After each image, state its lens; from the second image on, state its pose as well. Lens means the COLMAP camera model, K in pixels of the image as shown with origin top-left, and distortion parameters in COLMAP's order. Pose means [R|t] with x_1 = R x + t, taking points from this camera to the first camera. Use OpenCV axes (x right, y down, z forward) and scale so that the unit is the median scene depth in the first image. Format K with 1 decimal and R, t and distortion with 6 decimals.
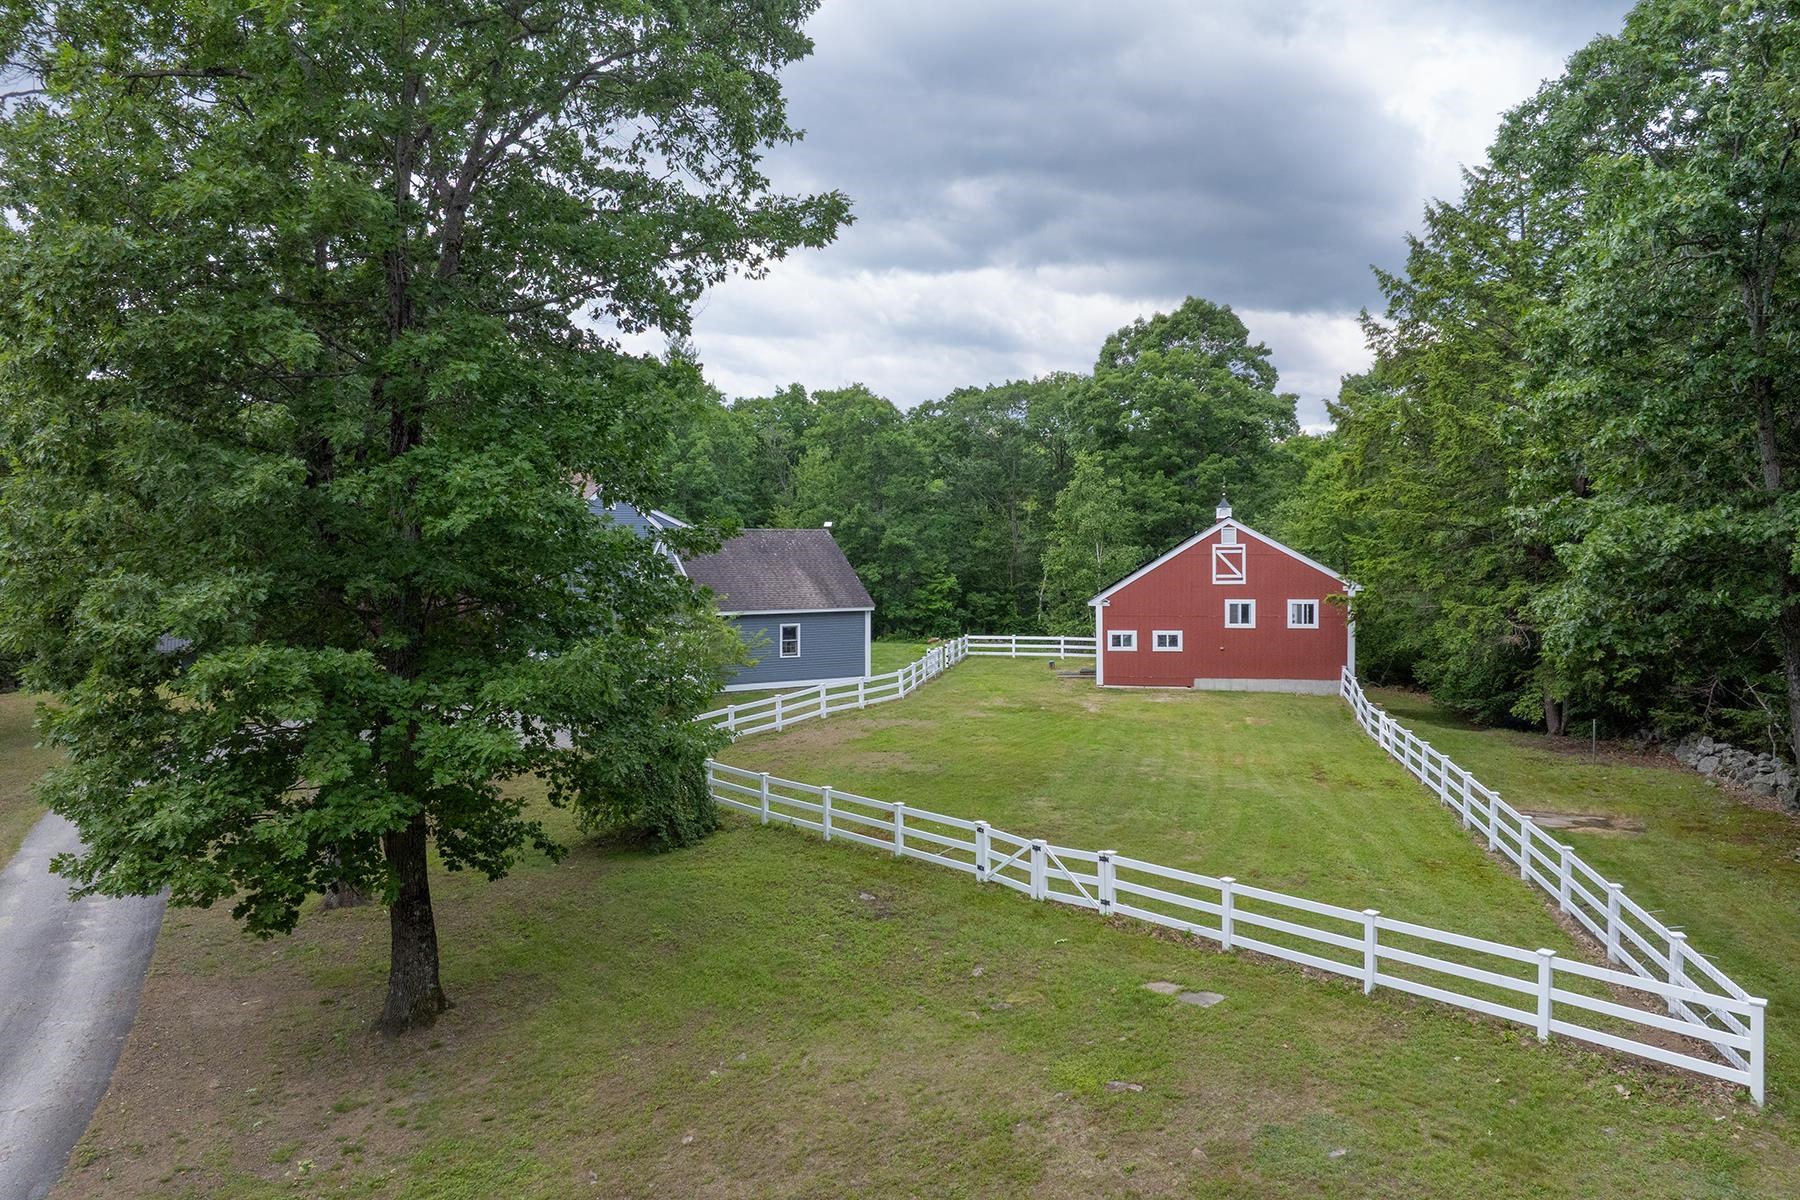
lens RADIAL K [[1281.6, 0, 890.8], [0, 1281.6, 591.2], [0, 0, 1]] dist [-0.018839, 0.008875]
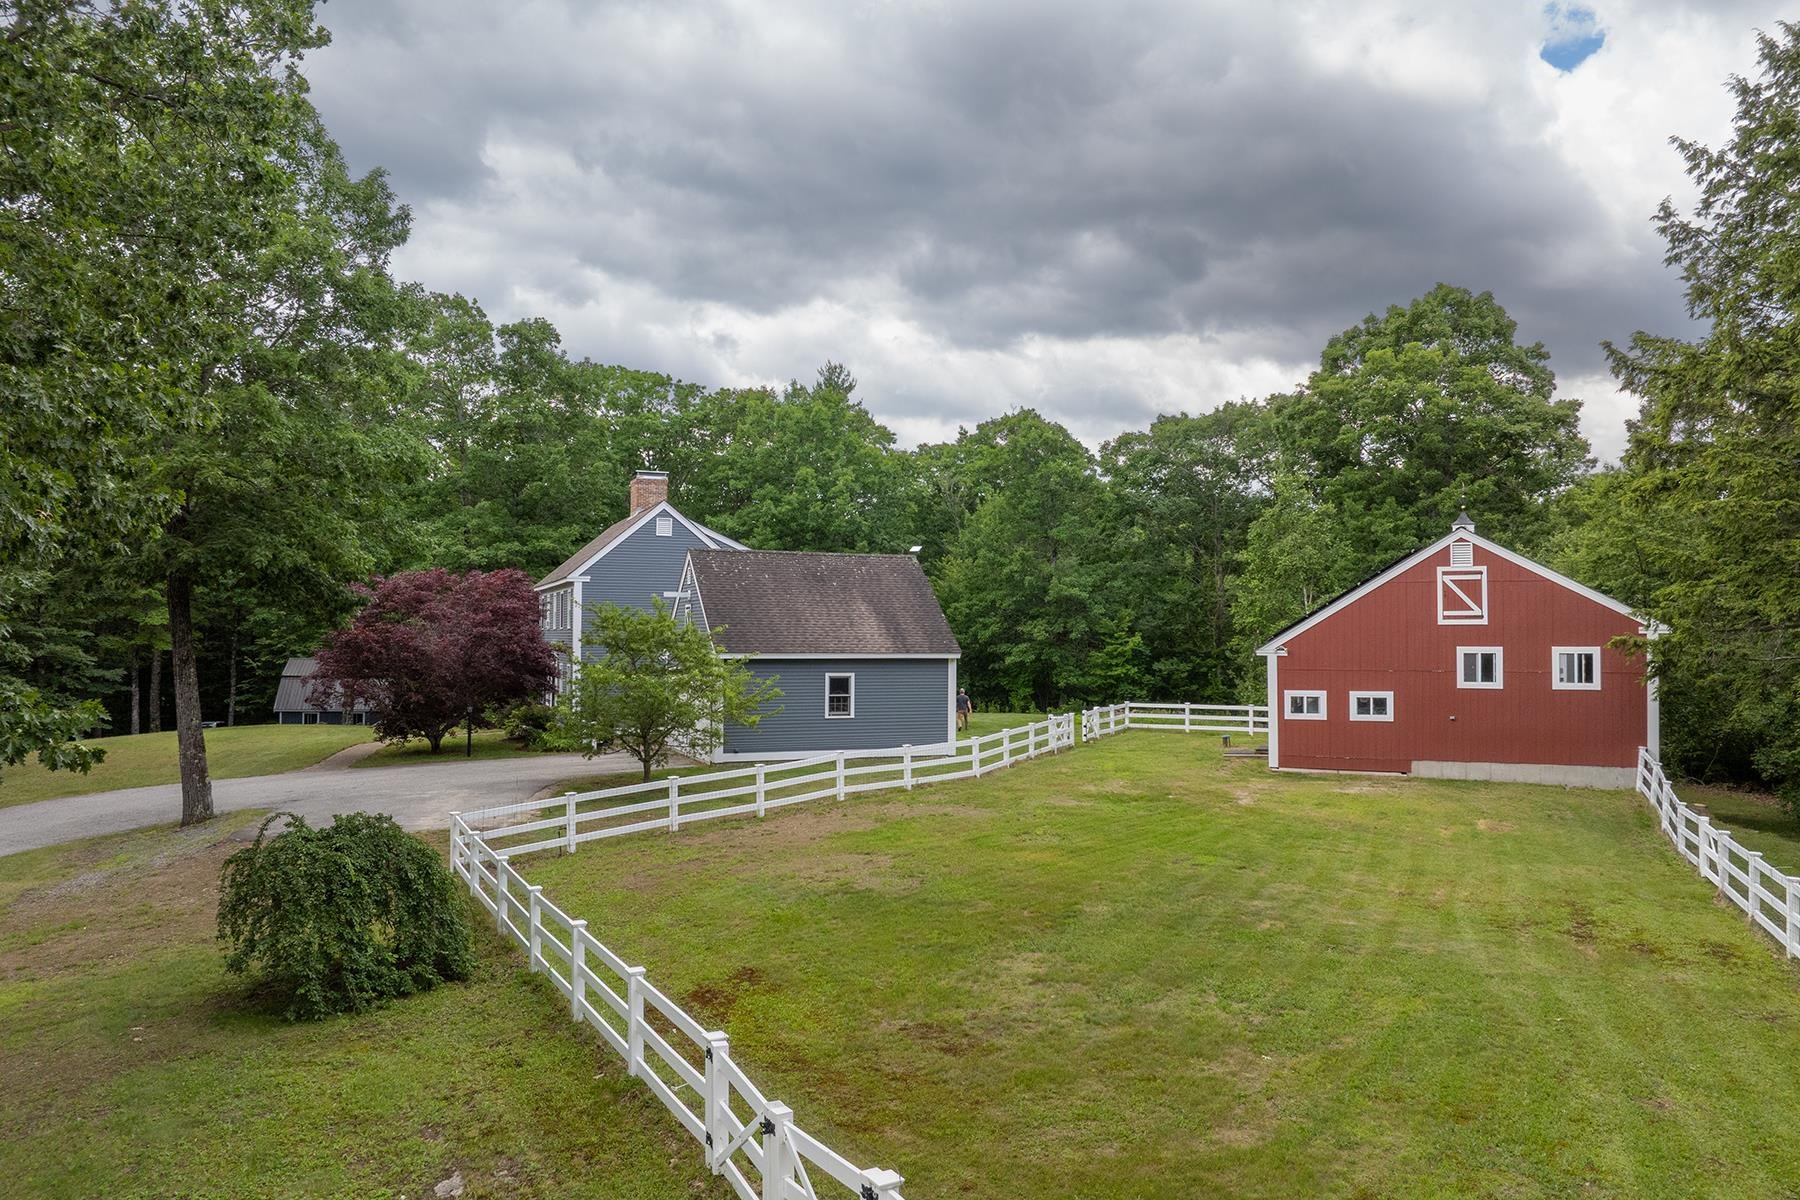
lens RADIAL K [[1284.2, 0, 916.9], [0, 1284.2, 610.5], [0, 0, 1]] dist [-0.039594, 0.010137]
pose [[0.982147, 0.004984, -0.188048, 0.103573], [-0.014779, 0.998603, -0.050724, 0.025707], [0.187533, 0.052598, 0.980849, 0.267557]]
